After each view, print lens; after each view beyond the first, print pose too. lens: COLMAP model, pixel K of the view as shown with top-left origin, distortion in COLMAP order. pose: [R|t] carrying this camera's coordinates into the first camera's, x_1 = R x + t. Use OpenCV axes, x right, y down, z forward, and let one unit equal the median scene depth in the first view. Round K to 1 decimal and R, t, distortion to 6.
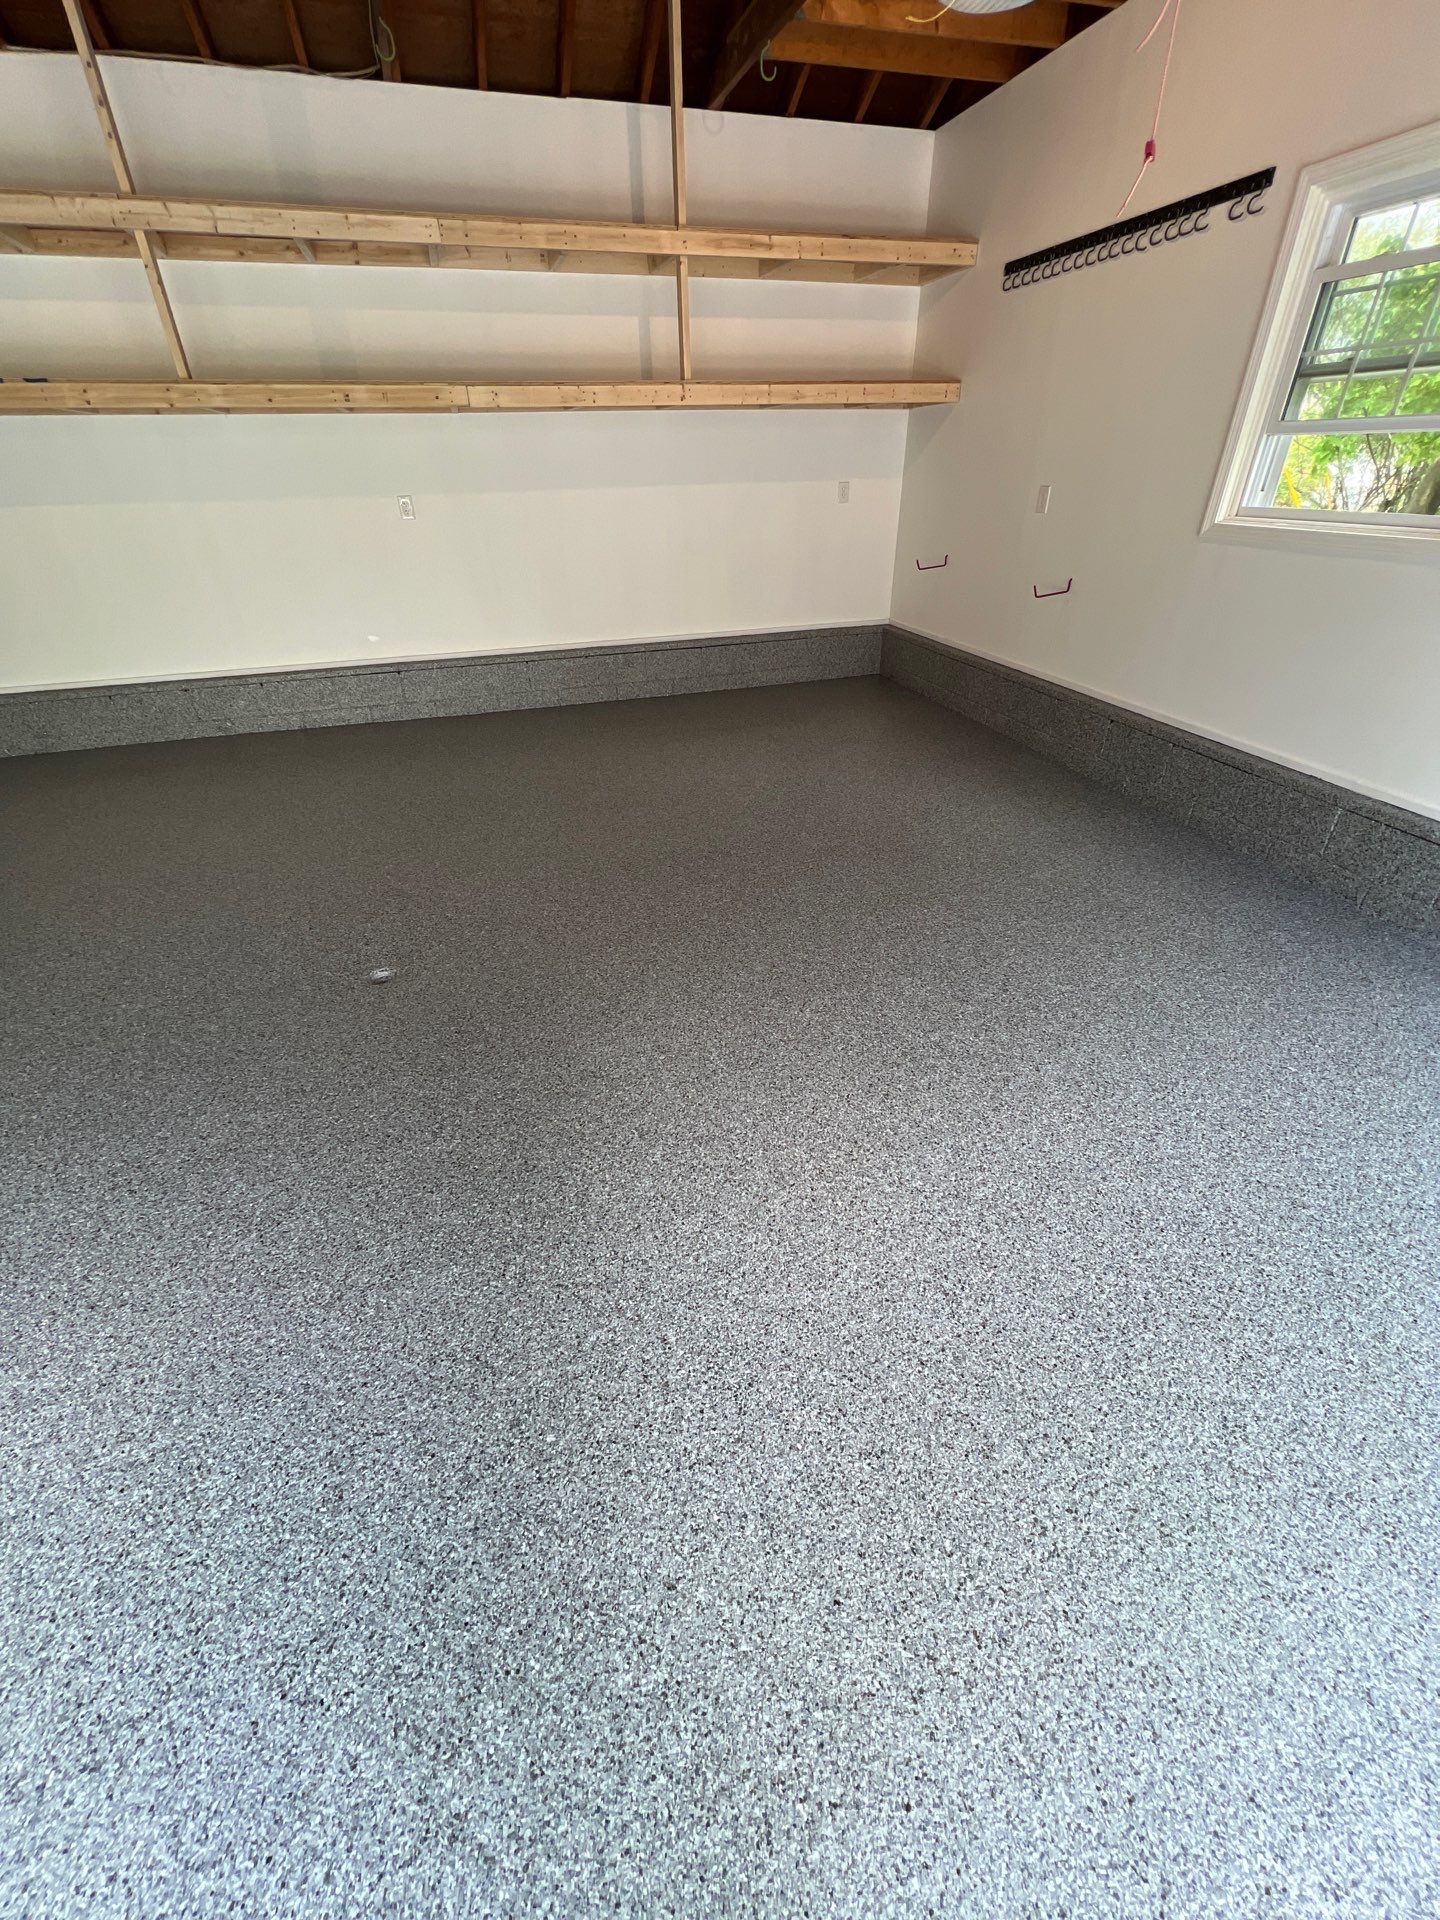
lens RADIAL K [[760.8, 0, 717.5], [0, 760.8, 960.1], [0, 0, 1]] dist [-0.001458, -0.000383]
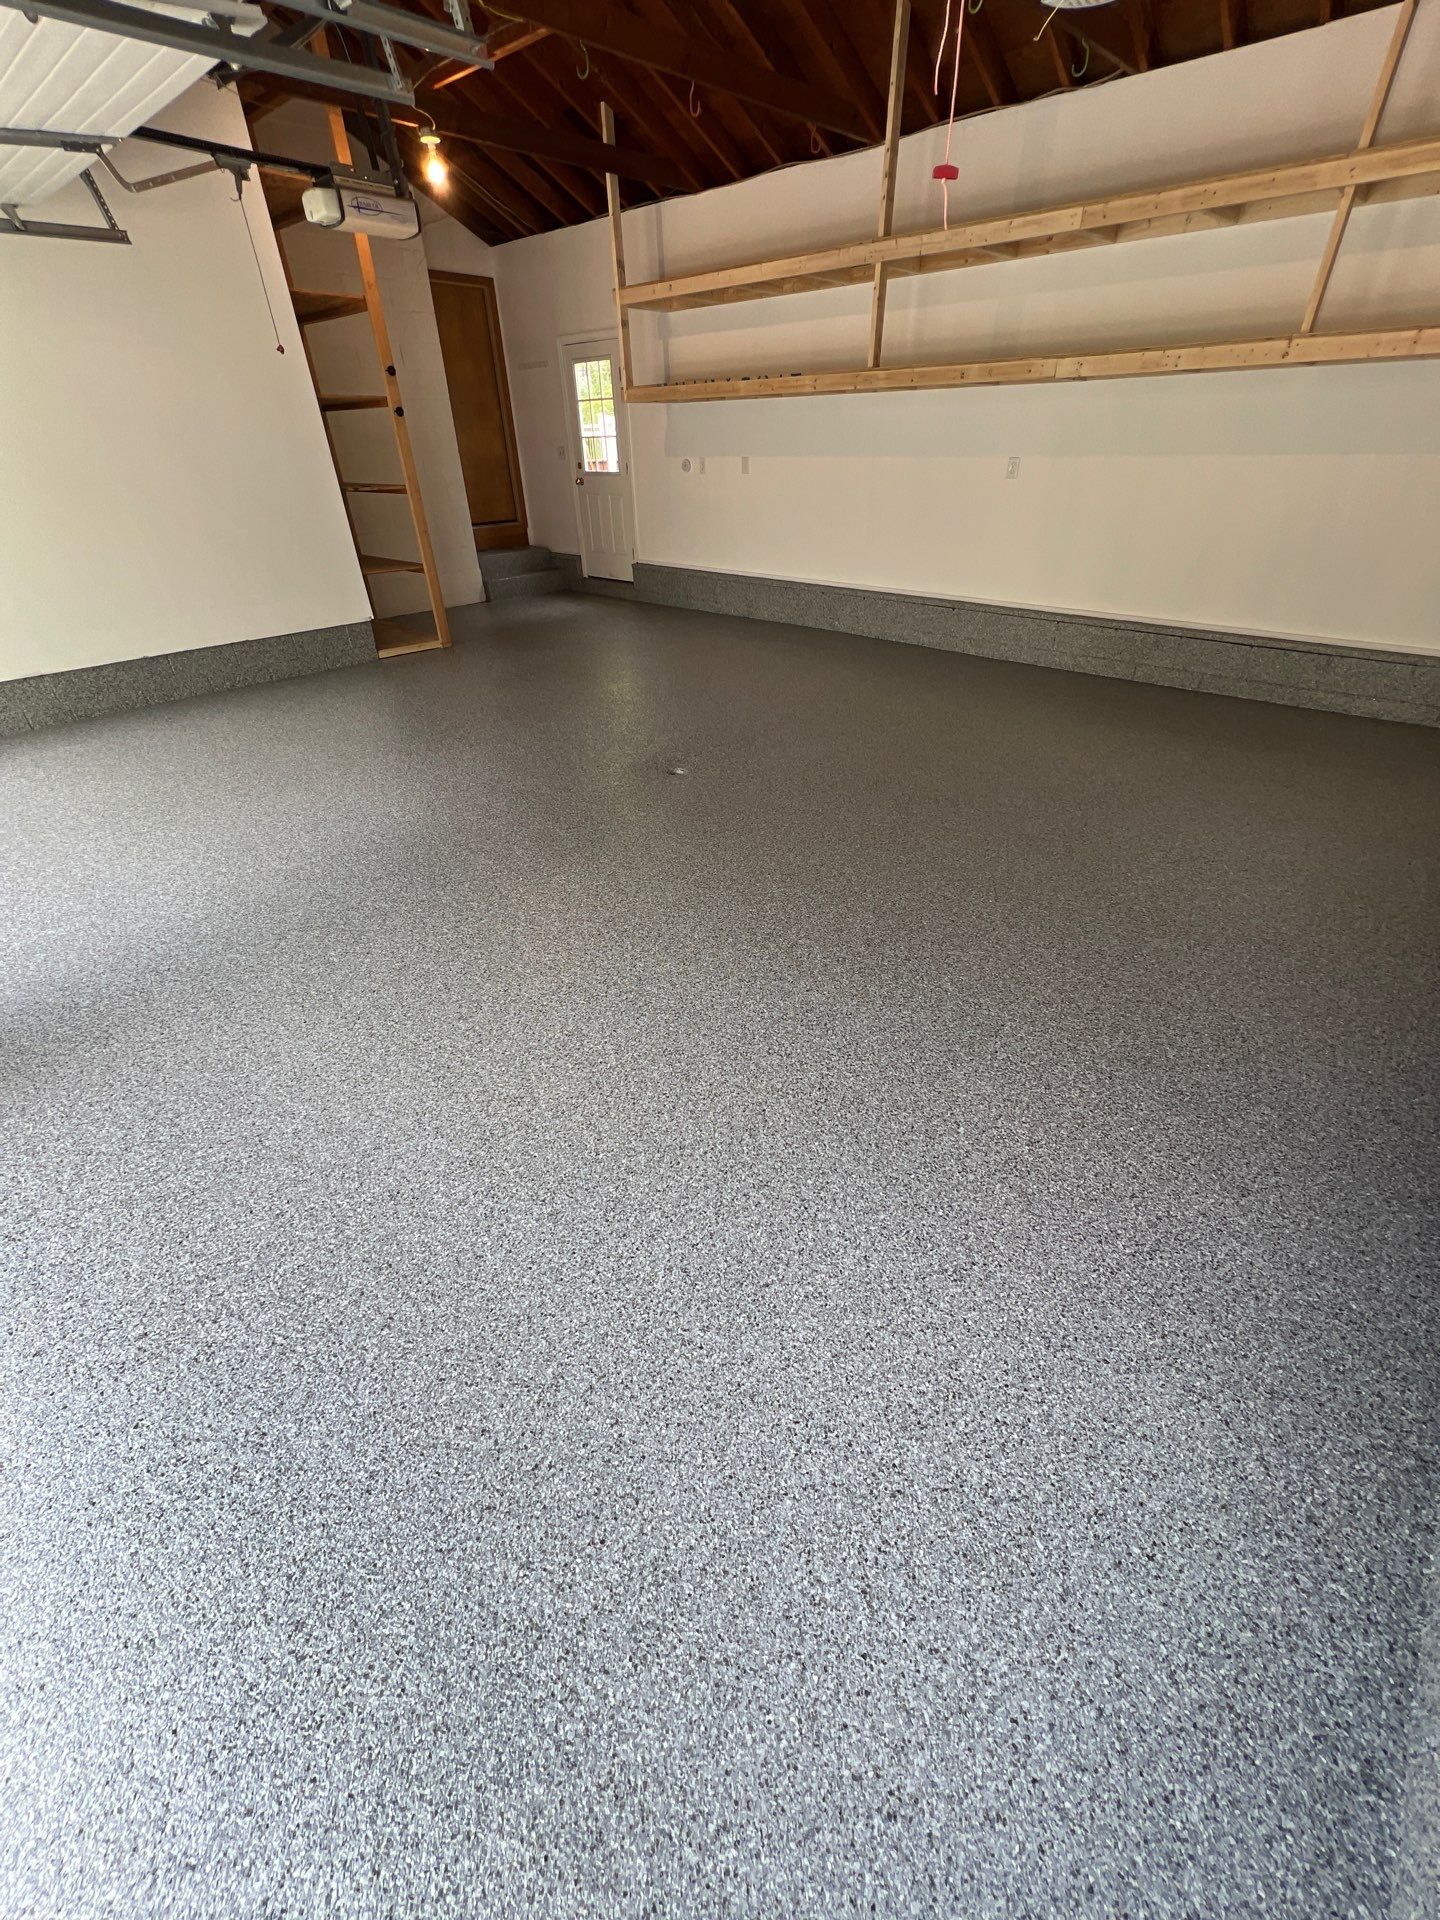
lens RADIAL K [[760.8, 0, 721.3], [0, 760.8, 957.8], [0, 0, 1]] dist [-0.001458, -0.000383]
pose [[0.507259, 0.495328, -0.705222, 0.861242], [-0.465860, 0.846057, 0.259159, -0.099308], [0.725026, 0.197074, 0.659923, 0.112906]]
